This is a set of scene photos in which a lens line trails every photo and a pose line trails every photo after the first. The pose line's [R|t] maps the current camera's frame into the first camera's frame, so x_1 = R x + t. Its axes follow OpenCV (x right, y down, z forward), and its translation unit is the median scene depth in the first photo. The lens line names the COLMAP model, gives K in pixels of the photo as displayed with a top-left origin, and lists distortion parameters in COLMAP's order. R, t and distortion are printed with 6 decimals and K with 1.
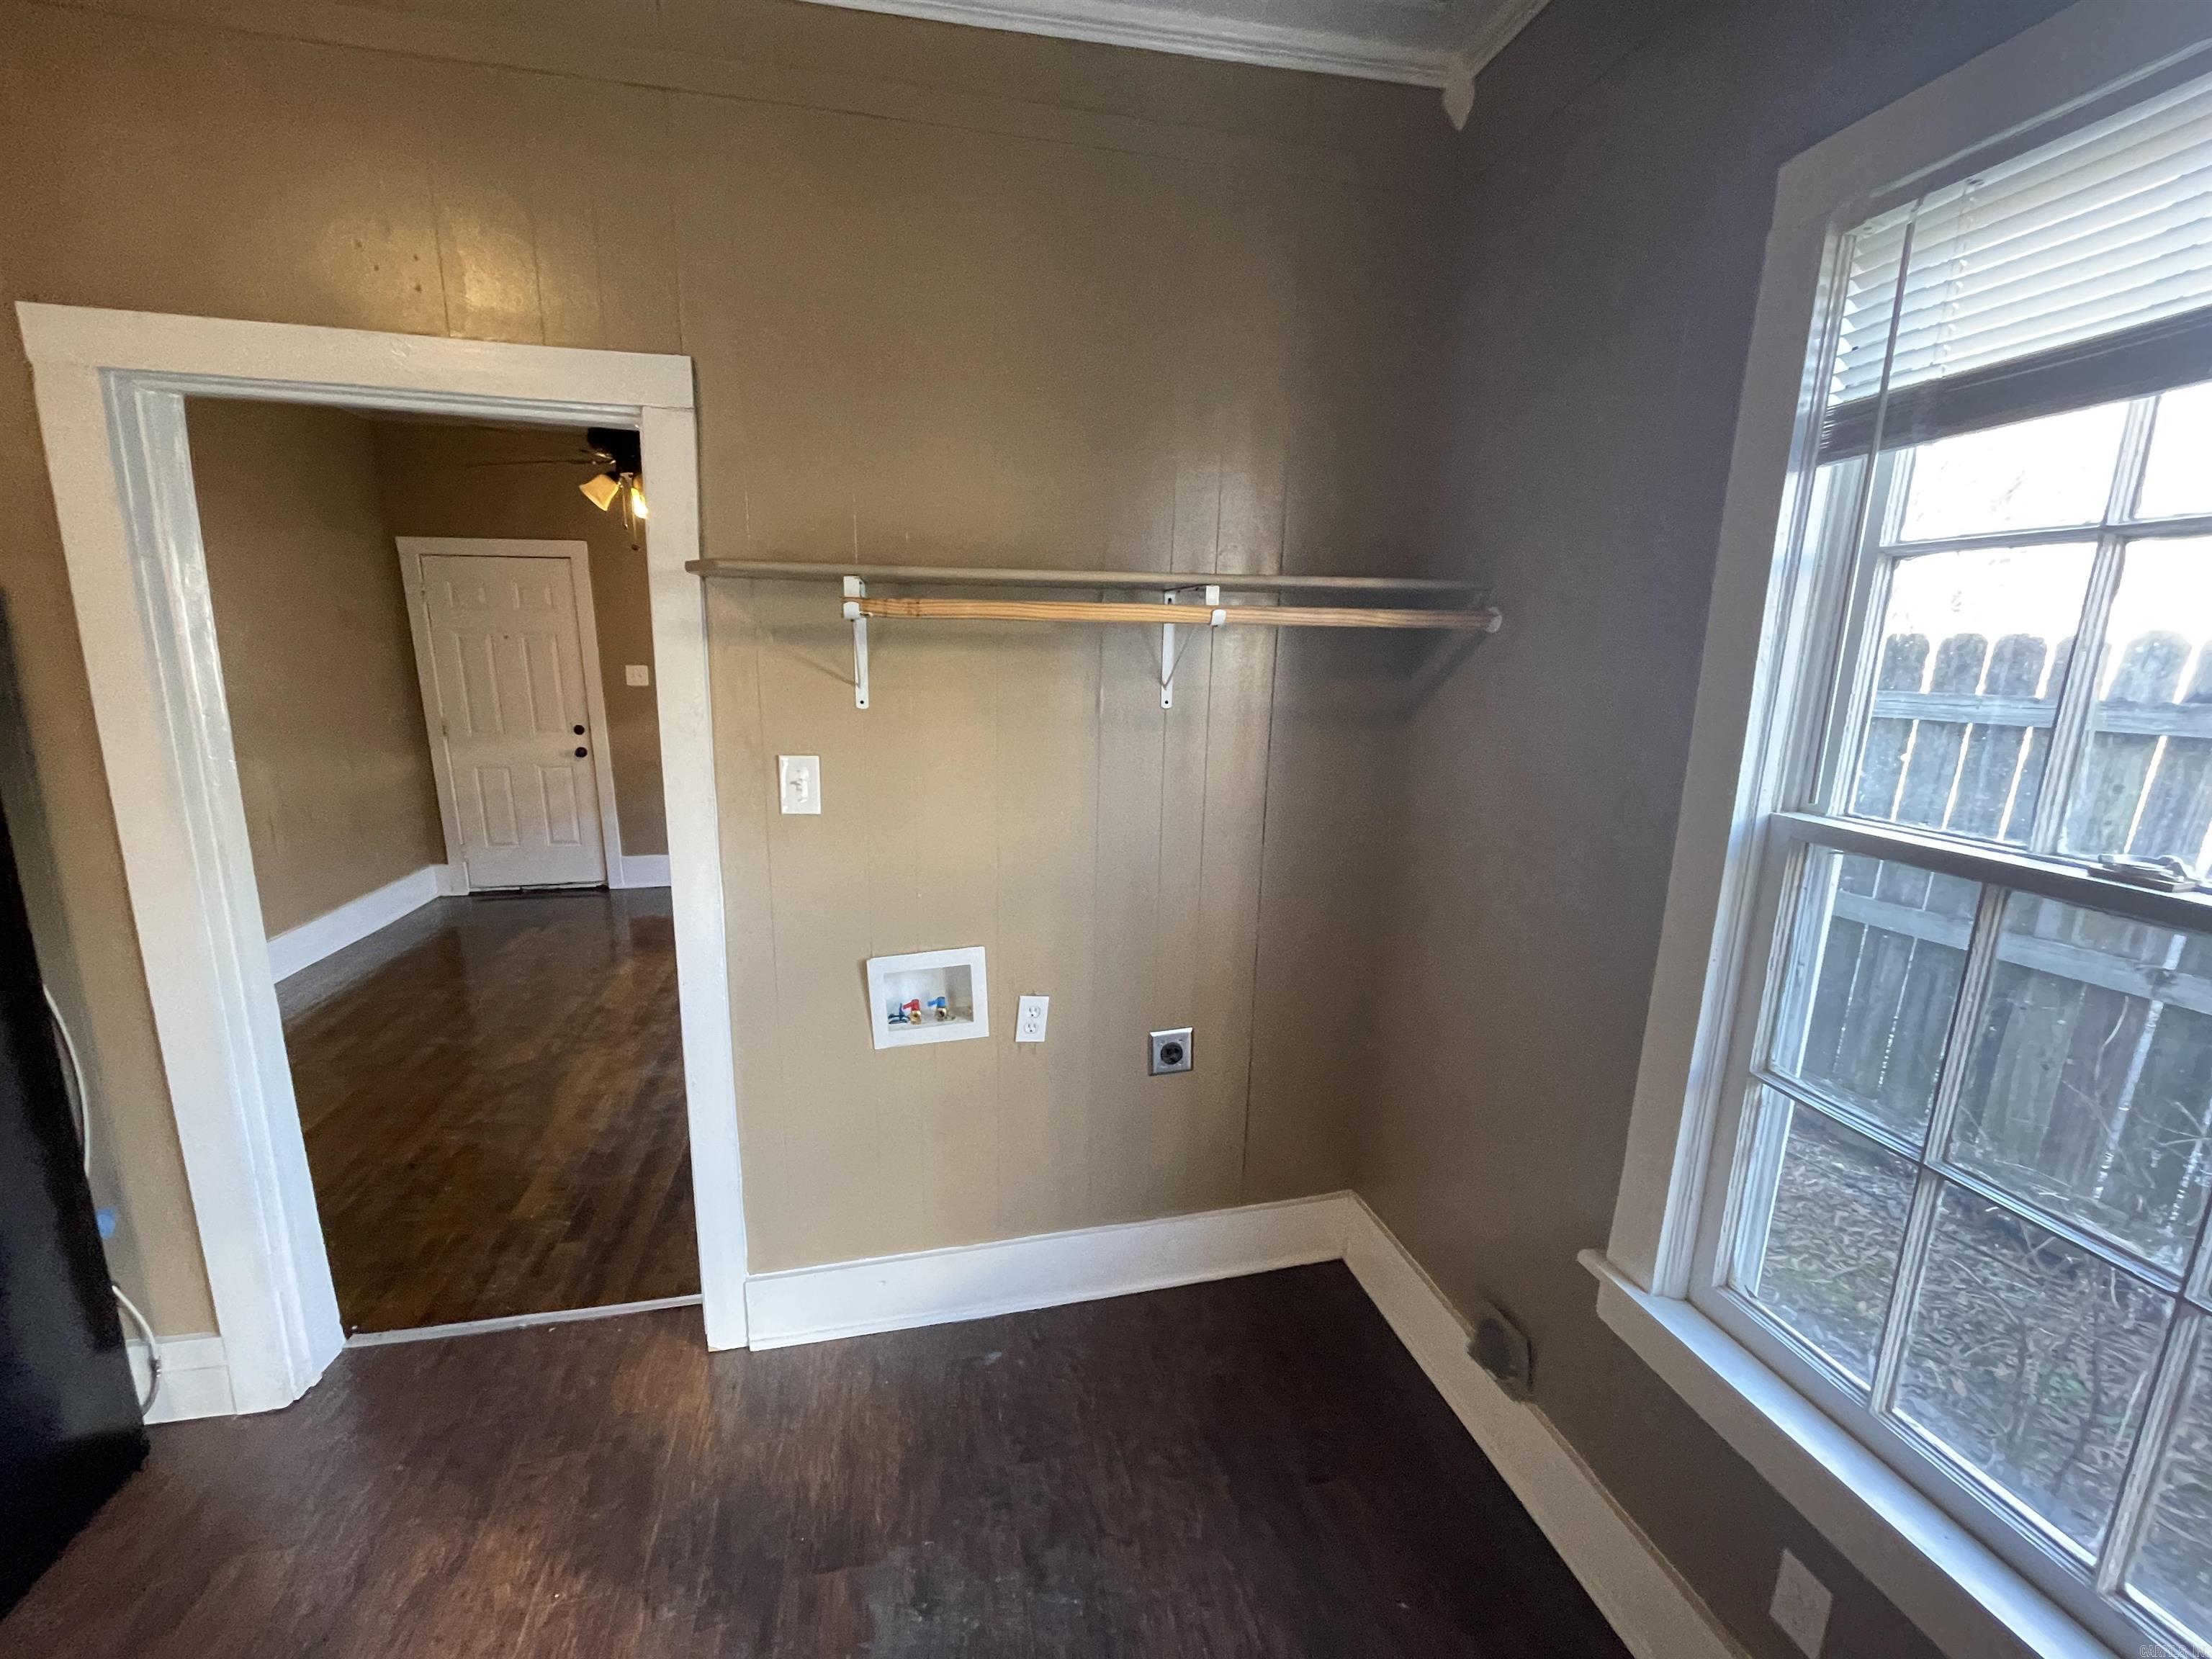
lens RADIAL K [[902.8, 0, 1087.0], [0, 902.8, 844.5], [0, 0, 1]] dist [0.001583, 0.000566]
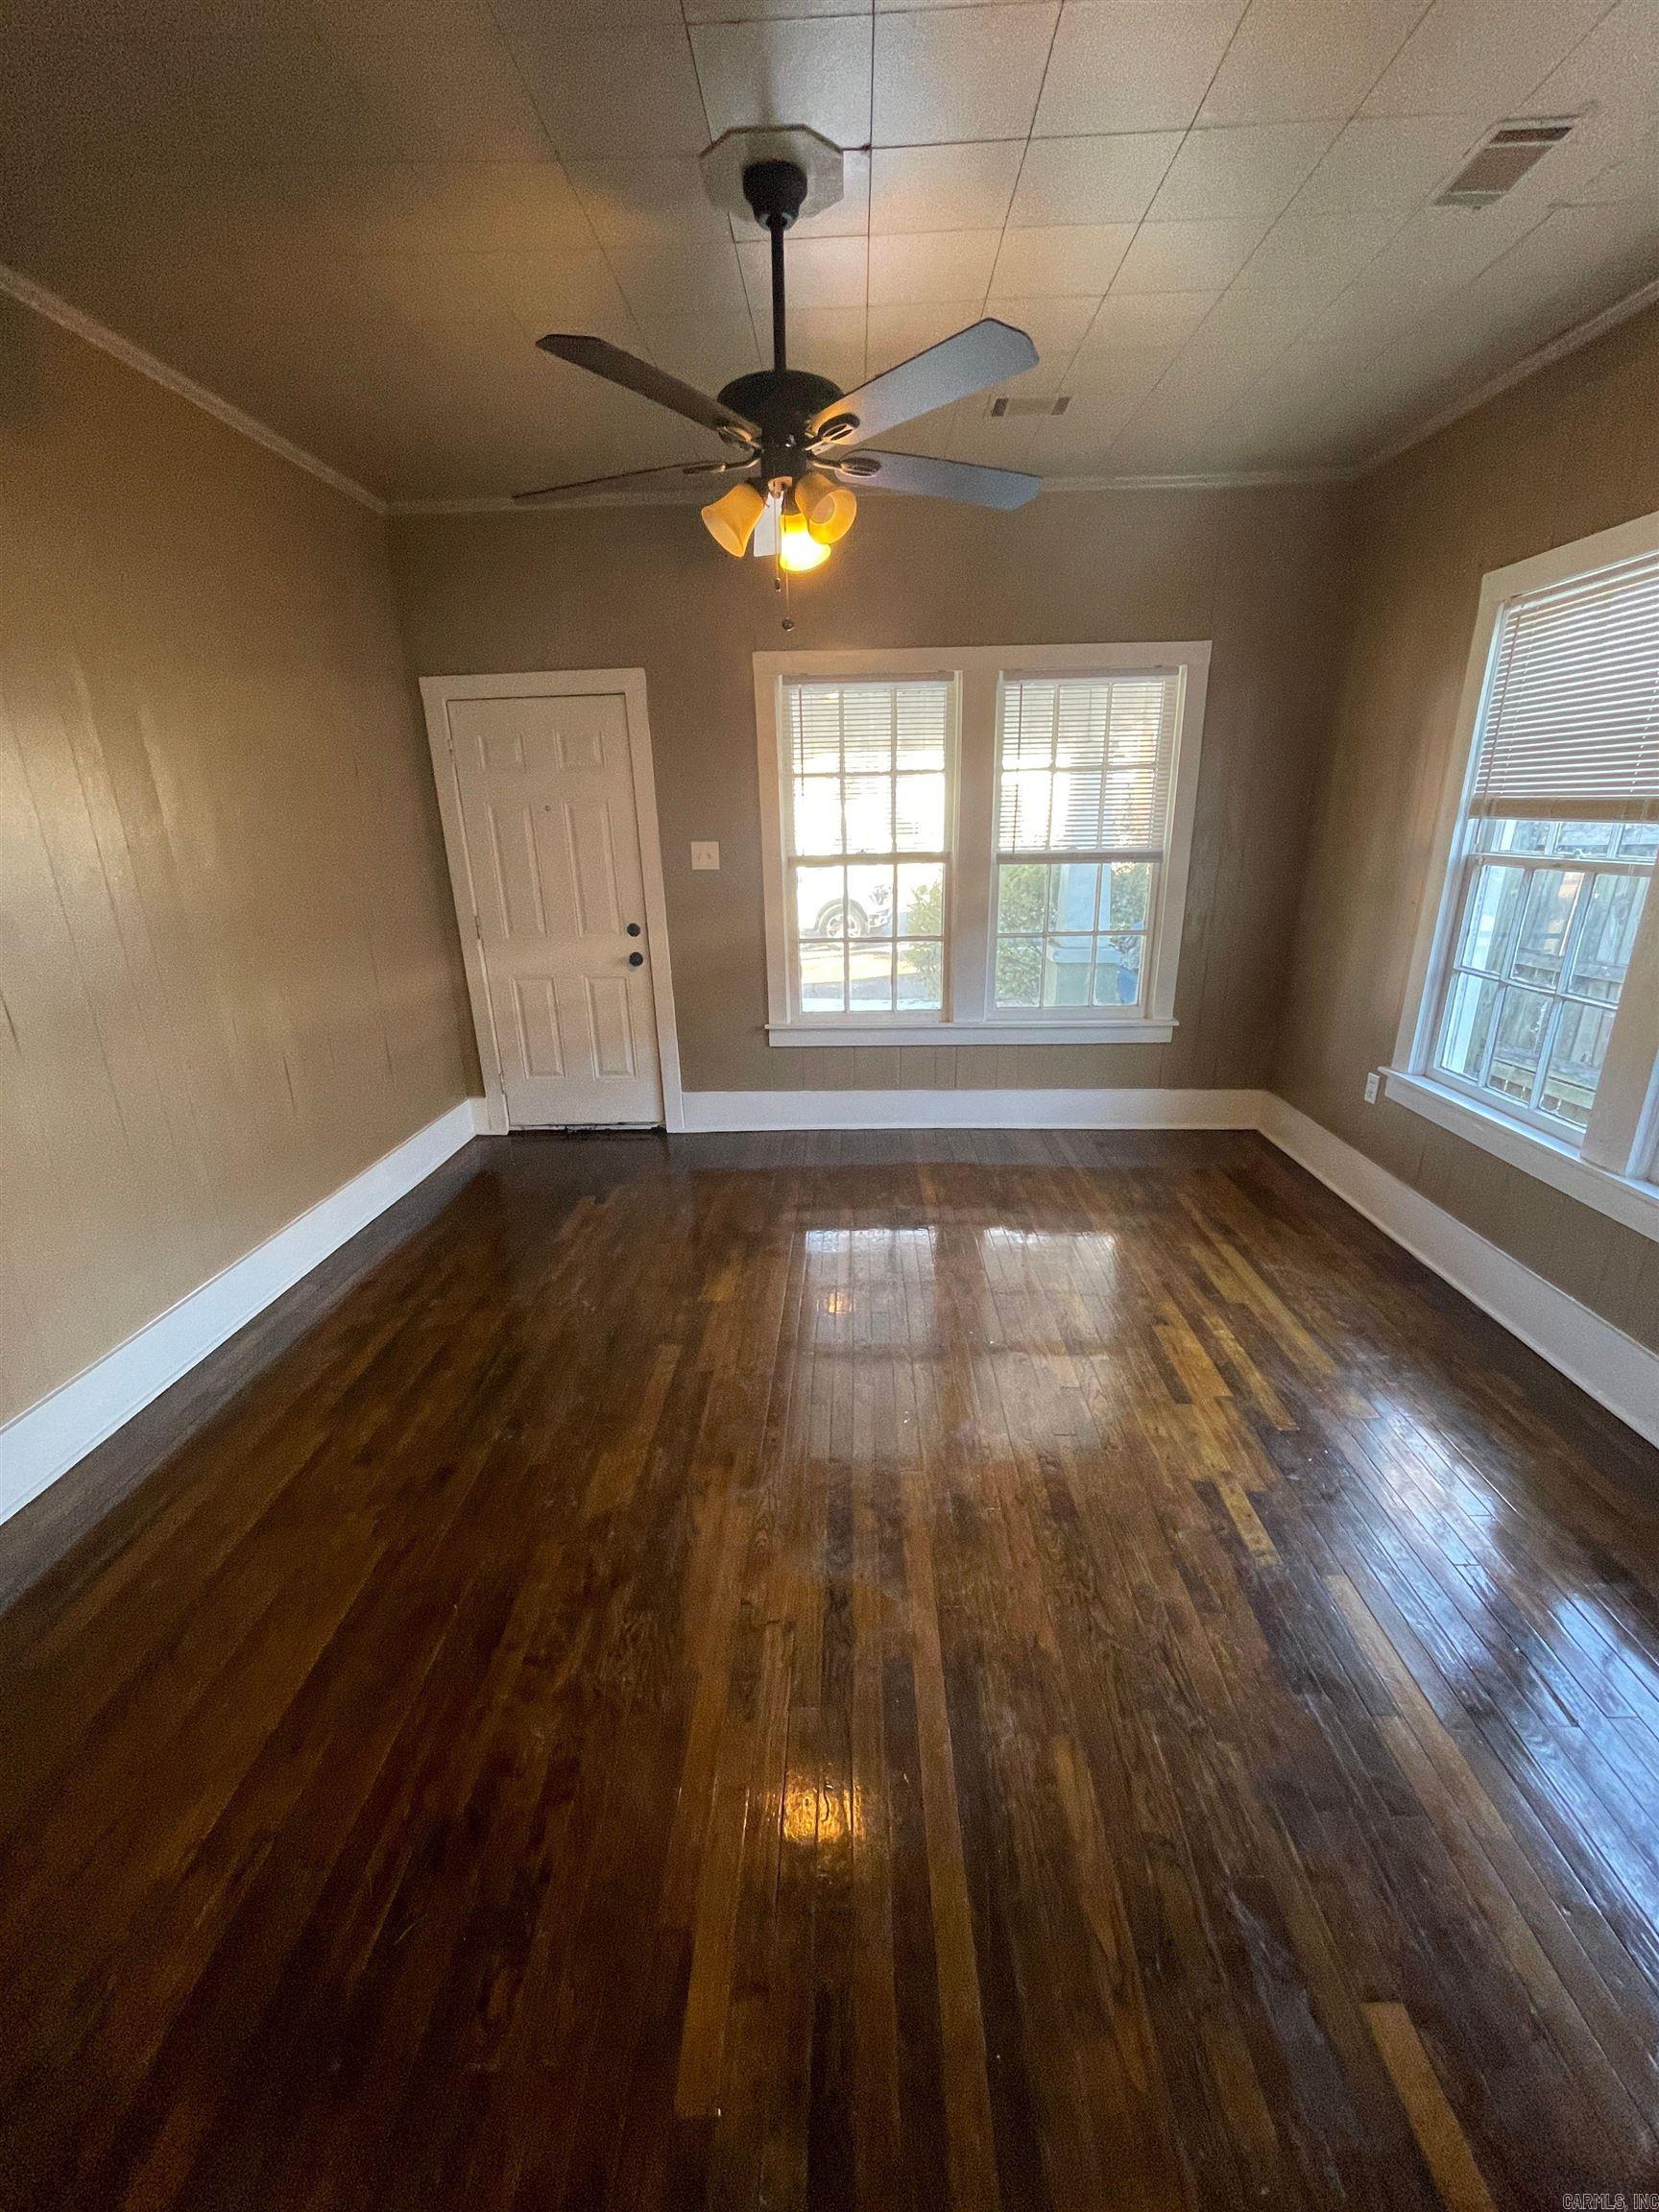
lens RADIAL K [[902.8, 0, 829.1], [0, 902.8, 1109.3], [0, 0, 1]] dist [0.001583, 0.000566]
pose [[0.971658, 0.043261, -0.232400, -0.218870], [-0.019072, 0.994253, 0.105340, -0.059697], [0.235622, -0.097922, 0.966899, 0.287528]]
